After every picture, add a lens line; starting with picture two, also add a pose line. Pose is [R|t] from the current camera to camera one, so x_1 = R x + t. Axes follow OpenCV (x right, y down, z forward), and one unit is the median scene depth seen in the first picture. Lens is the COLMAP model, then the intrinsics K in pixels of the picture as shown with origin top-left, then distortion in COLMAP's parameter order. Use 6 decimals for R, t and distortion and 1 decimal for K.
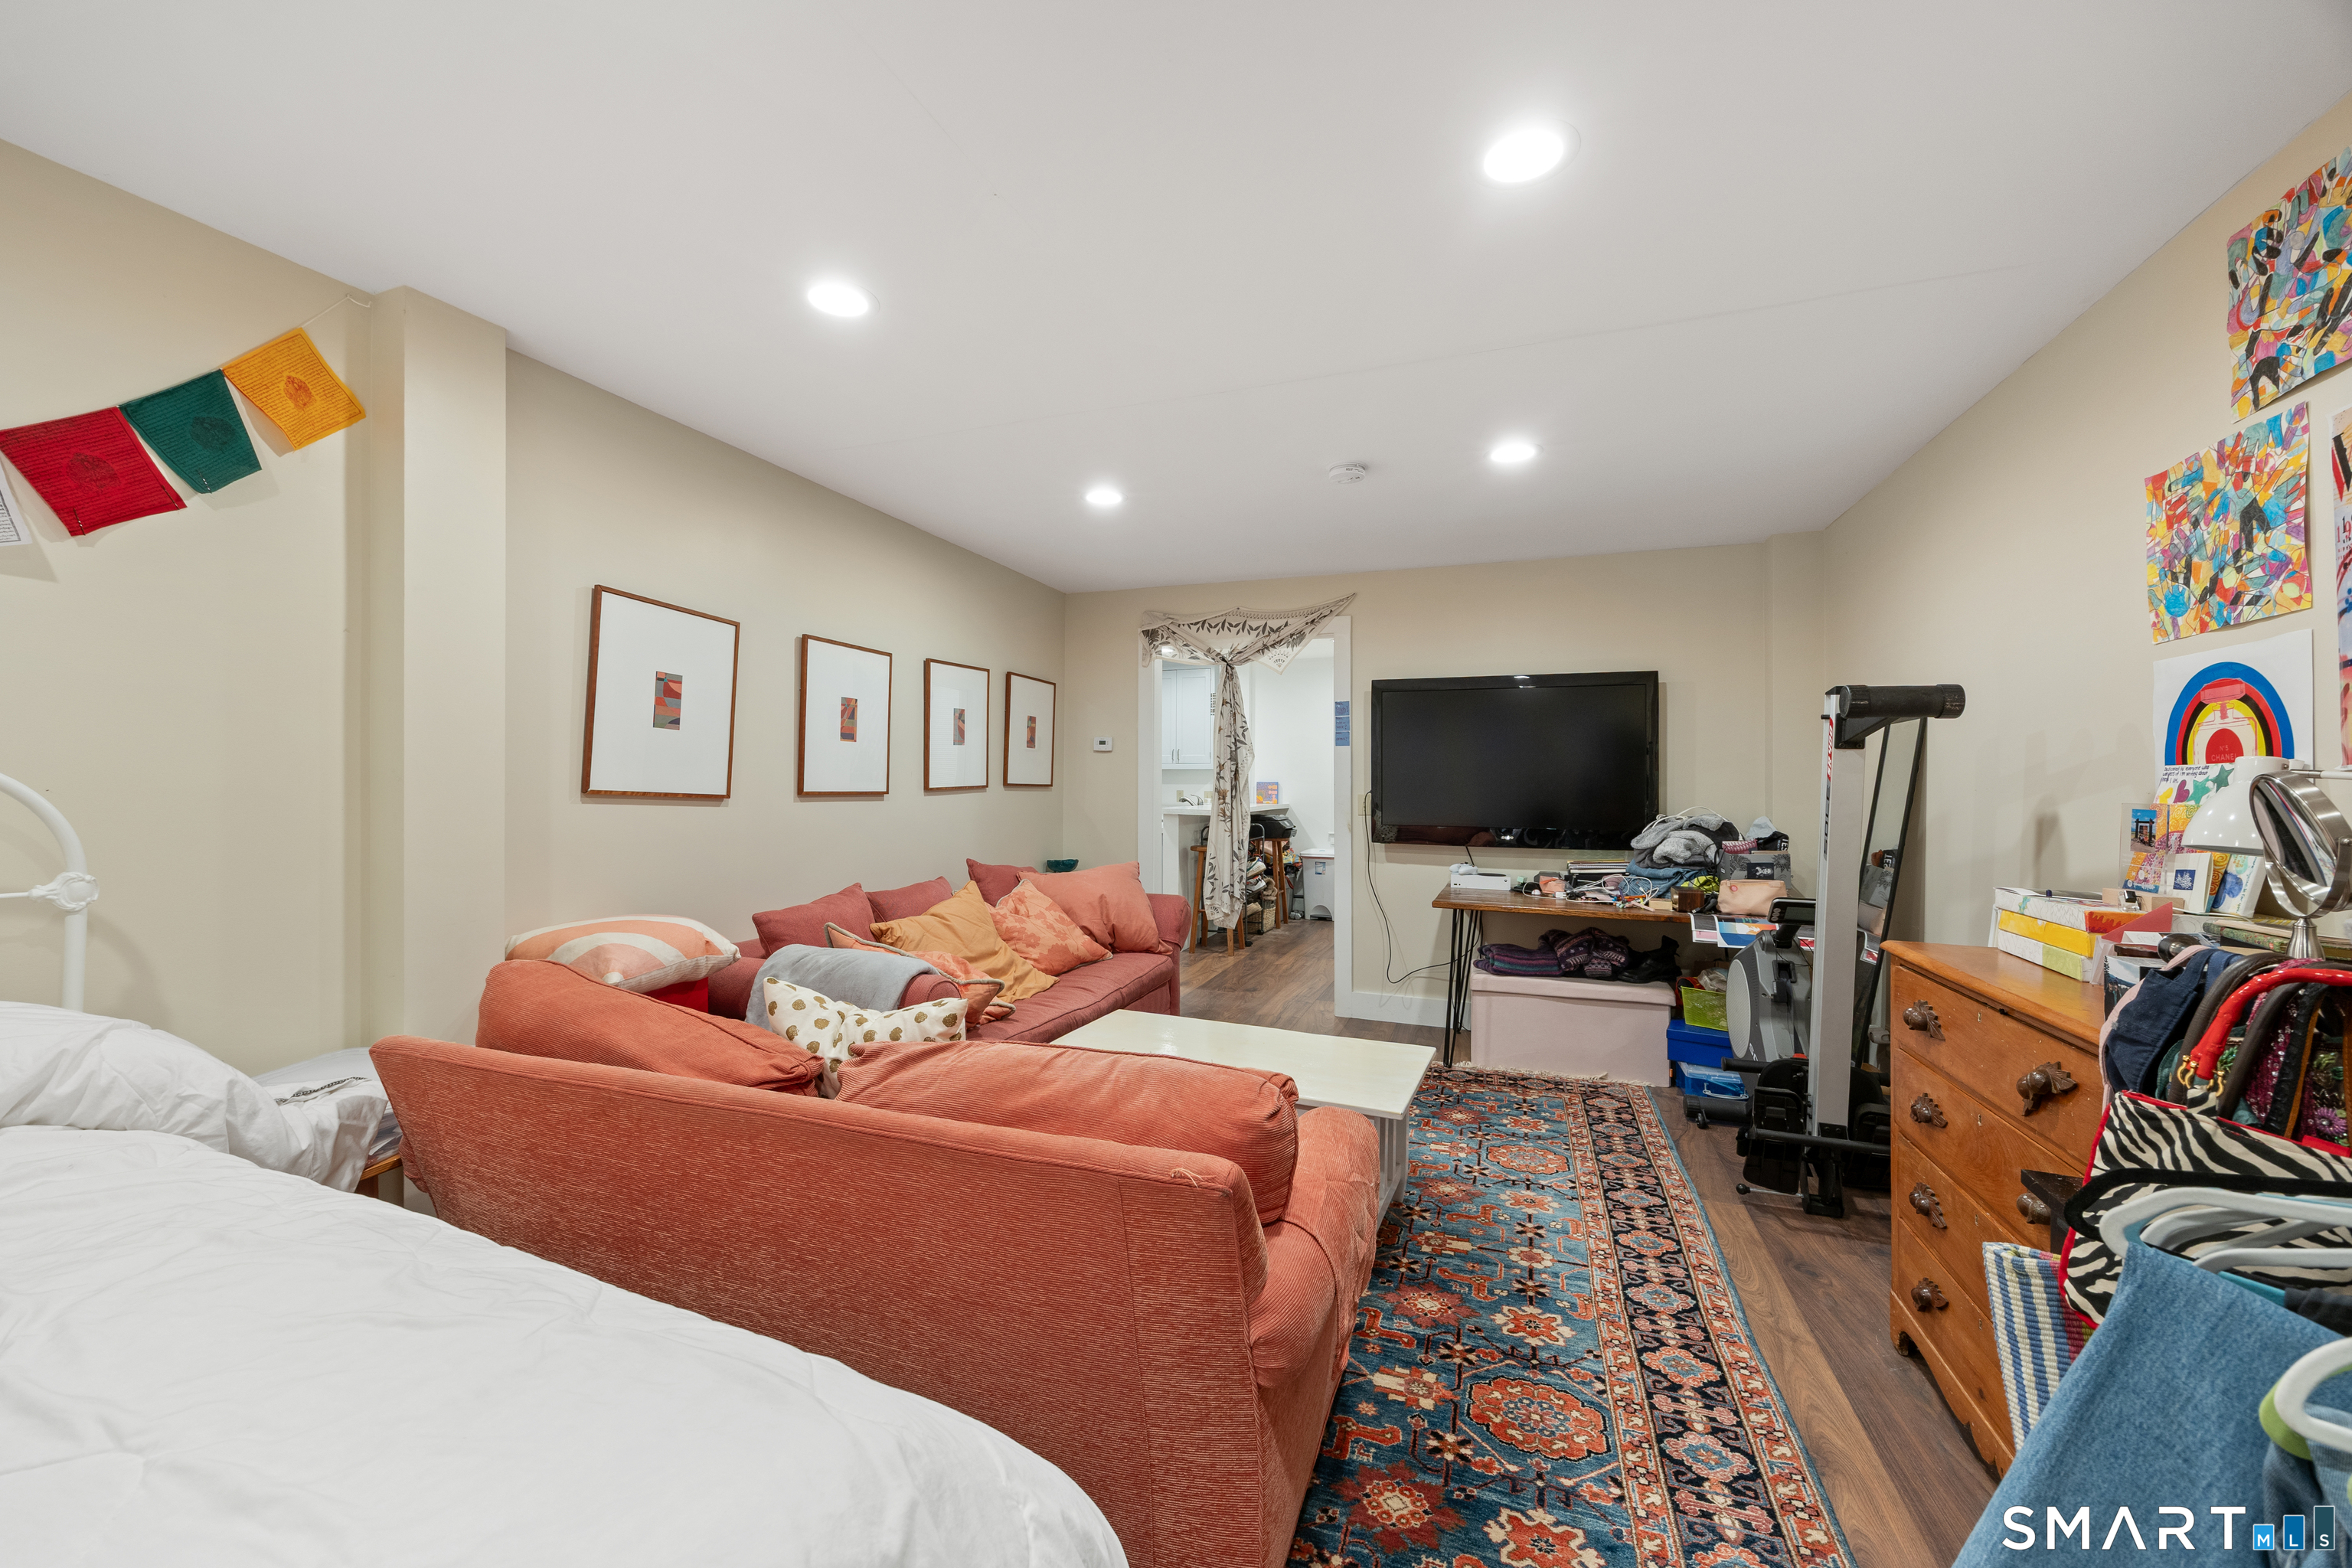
lens RADIAL K [[917.6, 0, 1177.8], [0, 917.6, 786.2], [0, 0, 1]] dist [-0.002533, -0.000245]
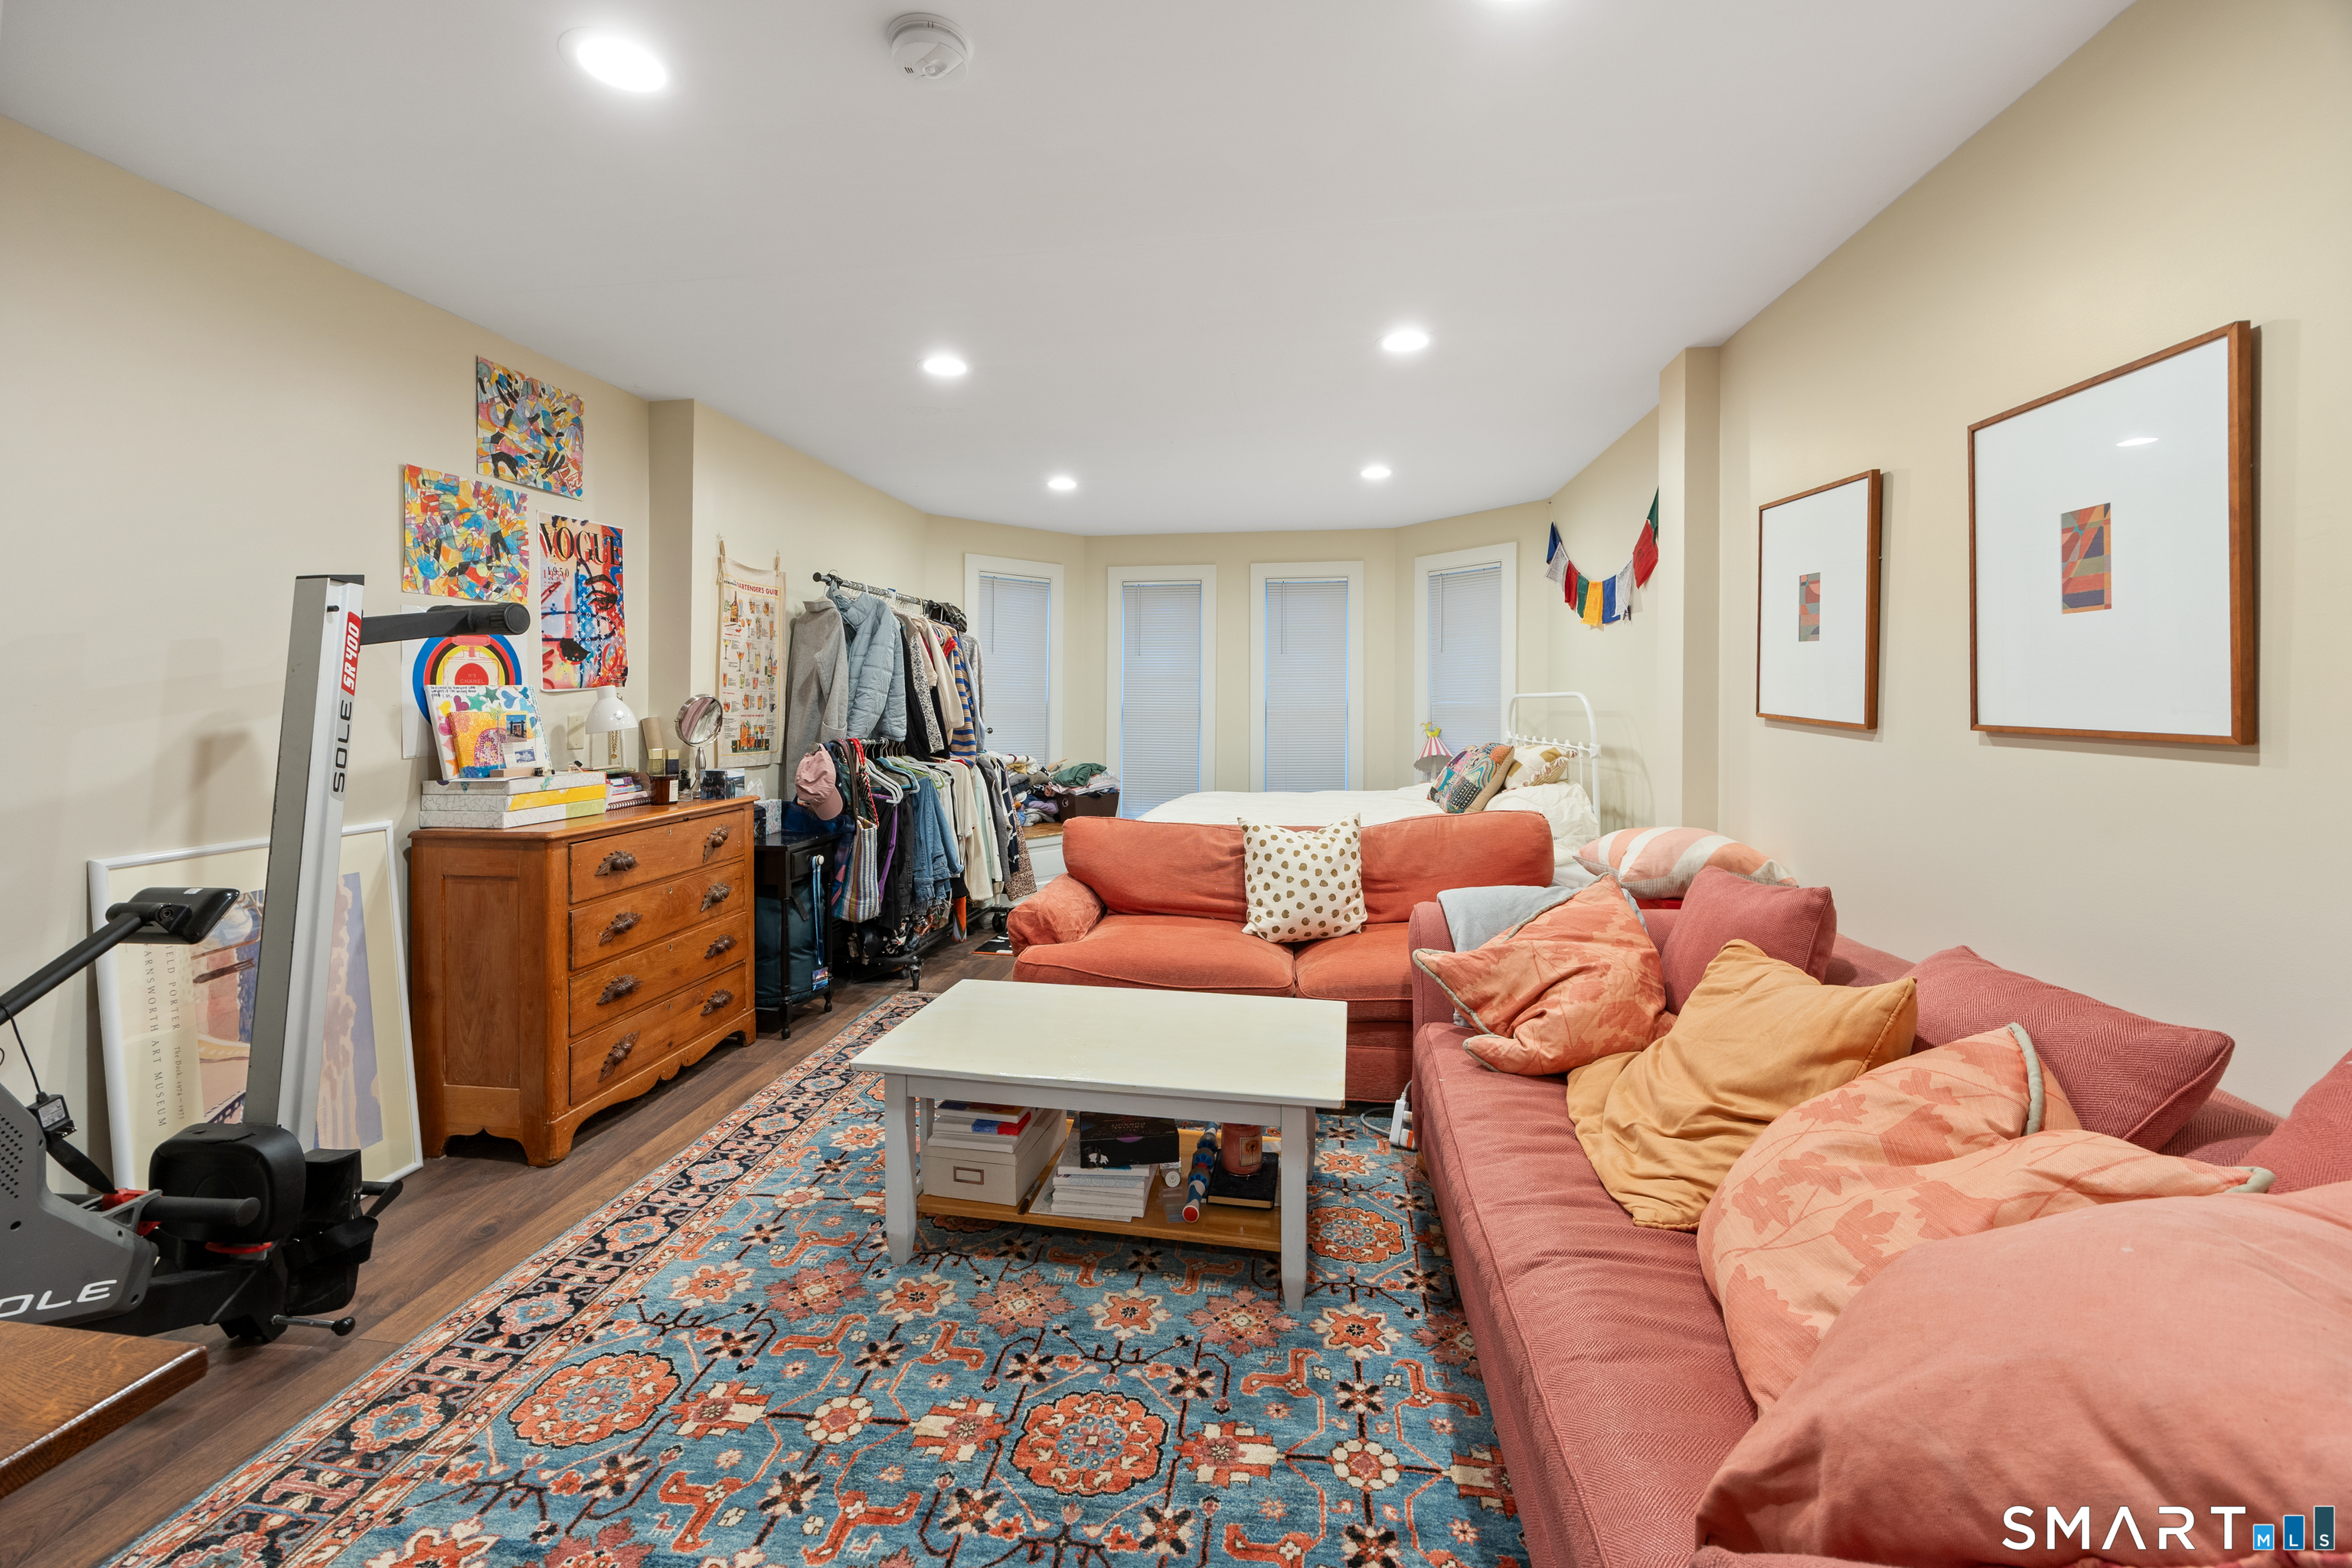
lens RADIAL K [[917.6, 0, 1149.0], [0, 917.6, 696.2], [0, 0, 1]] dist [-0.002533, -0.000245]
pose [[-0.982395, -0.008433, -0.186624, 0.213810], [-0.008185, 0.999964, -0.002099, -0.008644], [0.186635, -0.000535, -0.982429, 2.036888]]
